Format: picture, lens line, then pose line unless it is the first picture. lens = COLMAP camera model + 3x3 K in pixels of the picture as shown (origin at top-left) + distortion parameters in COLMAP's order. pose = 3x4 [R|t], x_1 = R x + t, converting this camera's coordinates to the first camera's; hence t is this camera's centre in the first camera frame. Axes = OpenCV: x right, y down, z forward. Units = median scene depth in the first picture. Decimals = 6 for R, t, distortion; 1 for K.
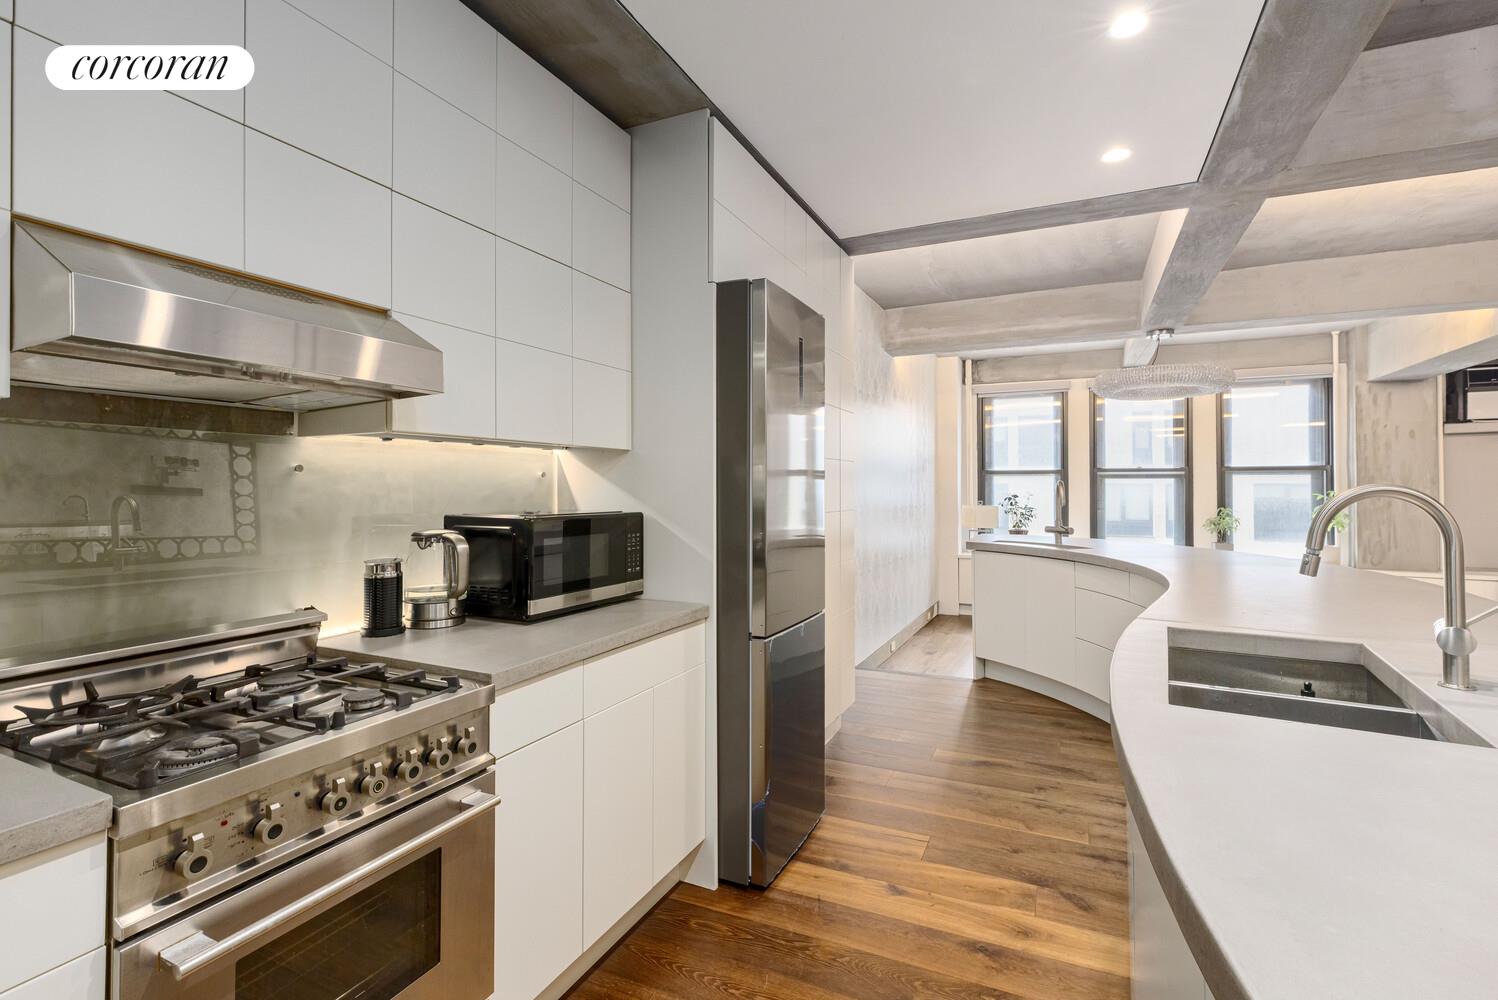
lens RADIAL K [[705.3, 0, 749.3], [0, 705.3, 480.9], [0, 0, 1]] dist [-0.000749, 0.000100]
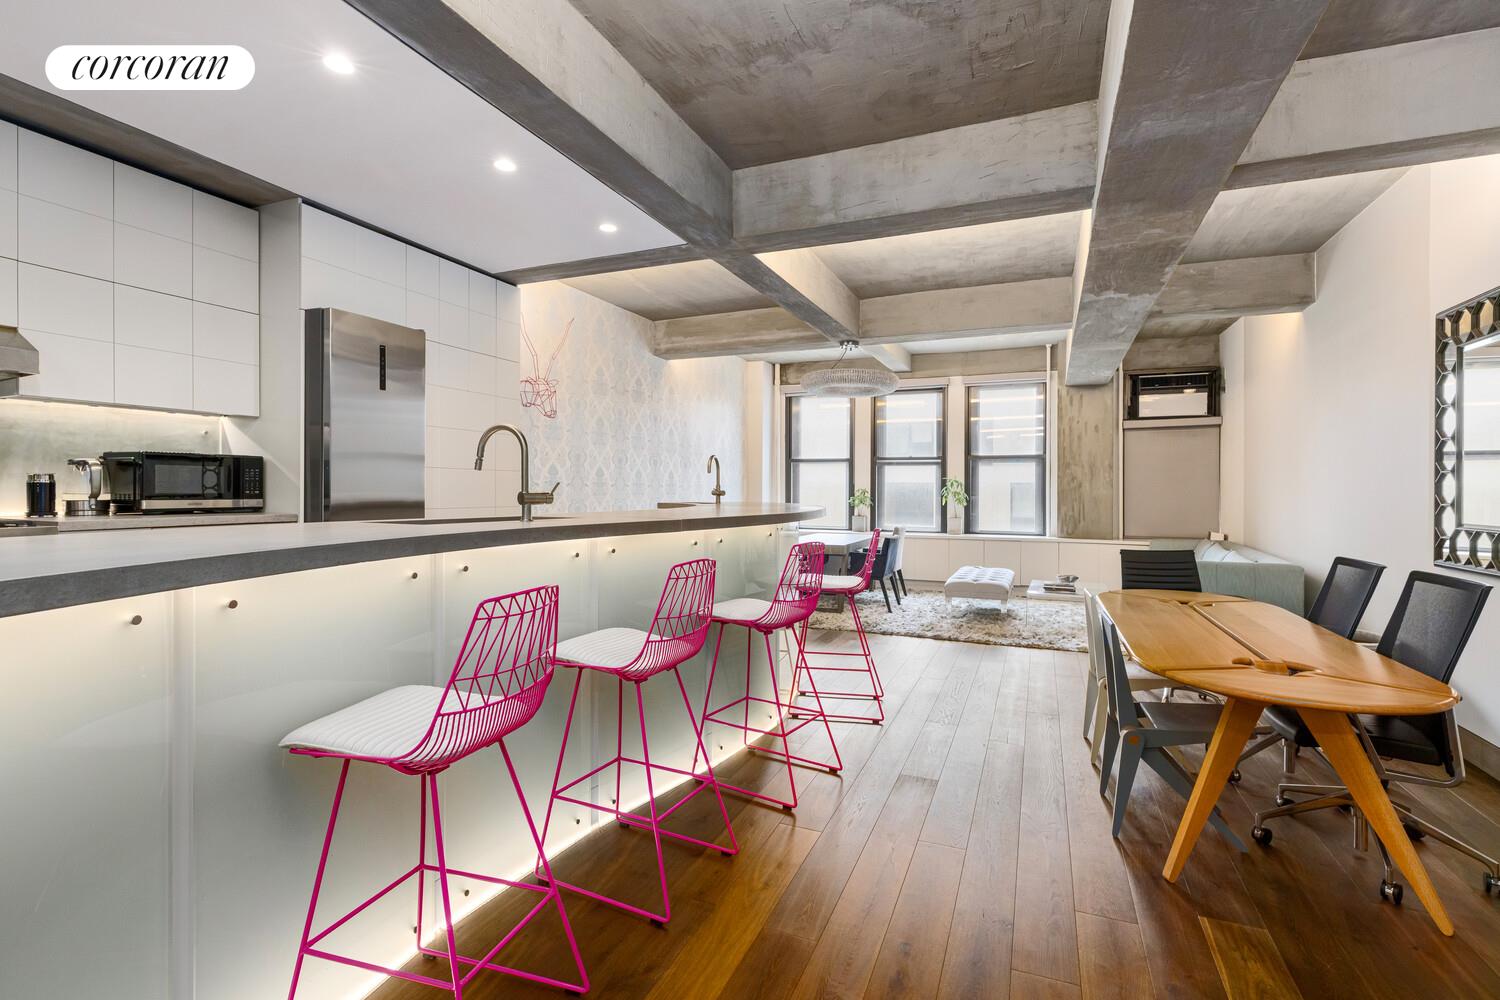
lens RADIAL K [[690.7, 0, 748.4], [0, 690.7, 492.5], [0, 0, 1]] dist [0.003416, -0.000178]
pose [[0.999188, 0.006186, 0.039824, 0.312870], [-0.006827, 0.999849, 0.015995, 0.033588], [-0.039719, -0.016254, 0.999079, -0.208044]]
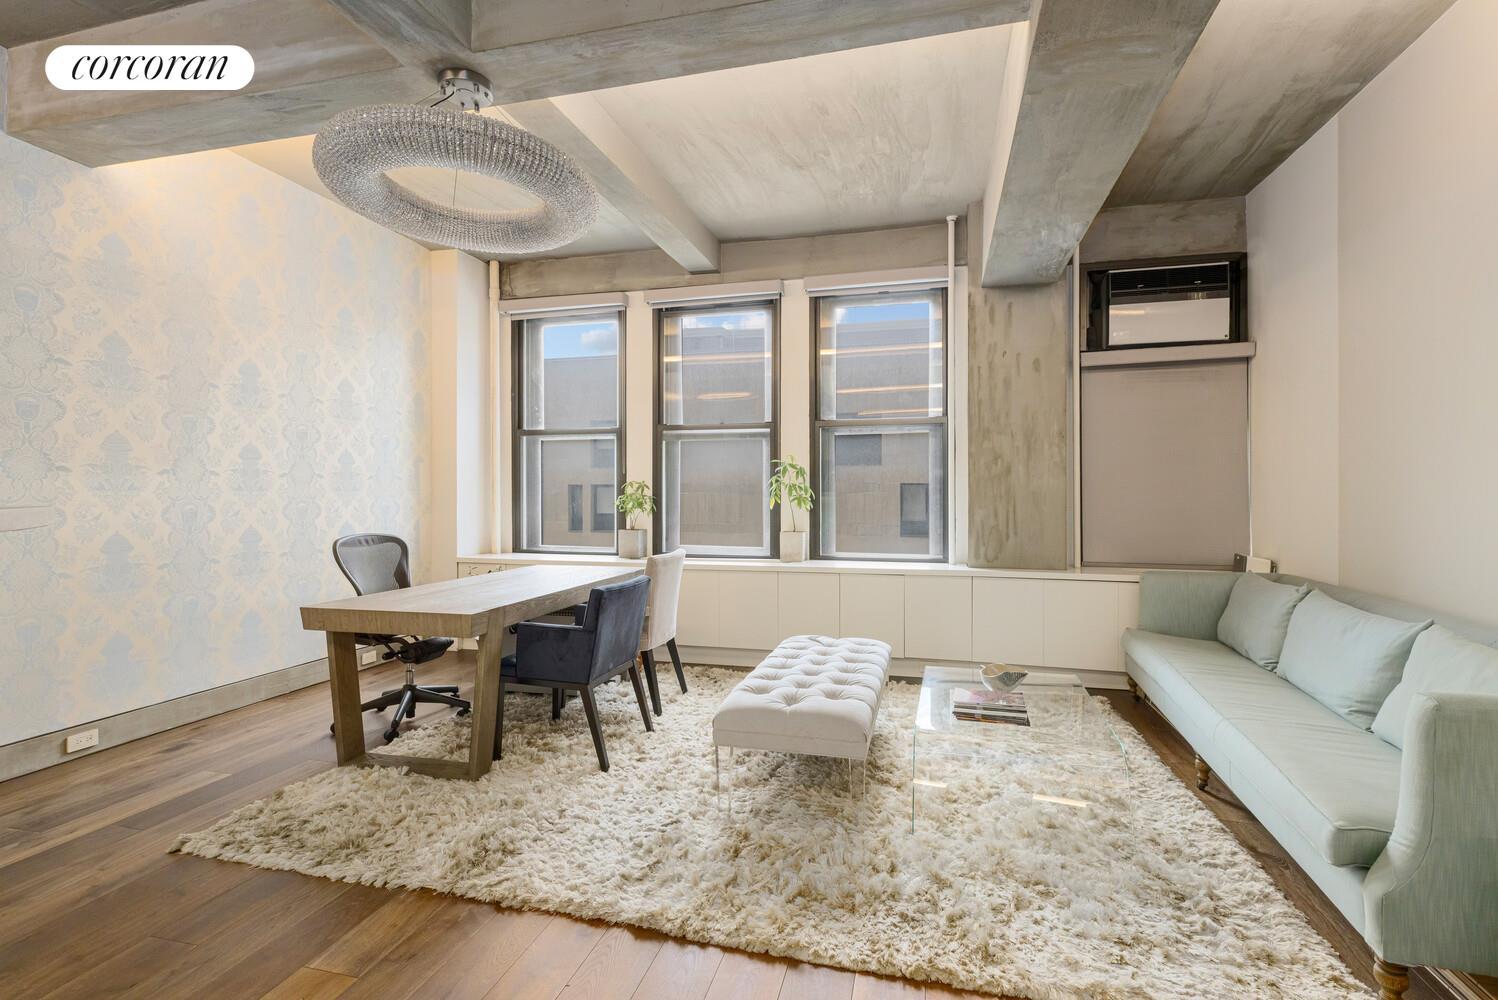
lens RADIAL K [[707.0, 0, 749.0], [0, 707.0, 500.0], [0, 0, 1]] dist [0.001507, 0.000280]
pose [[0.982155, -0.001394, 0.188067, 0.602438], [-0.002330, 0.999806, 0.019579, 0.054355], [-0.188057, -0.019668, 0.981961, 0.430077]]
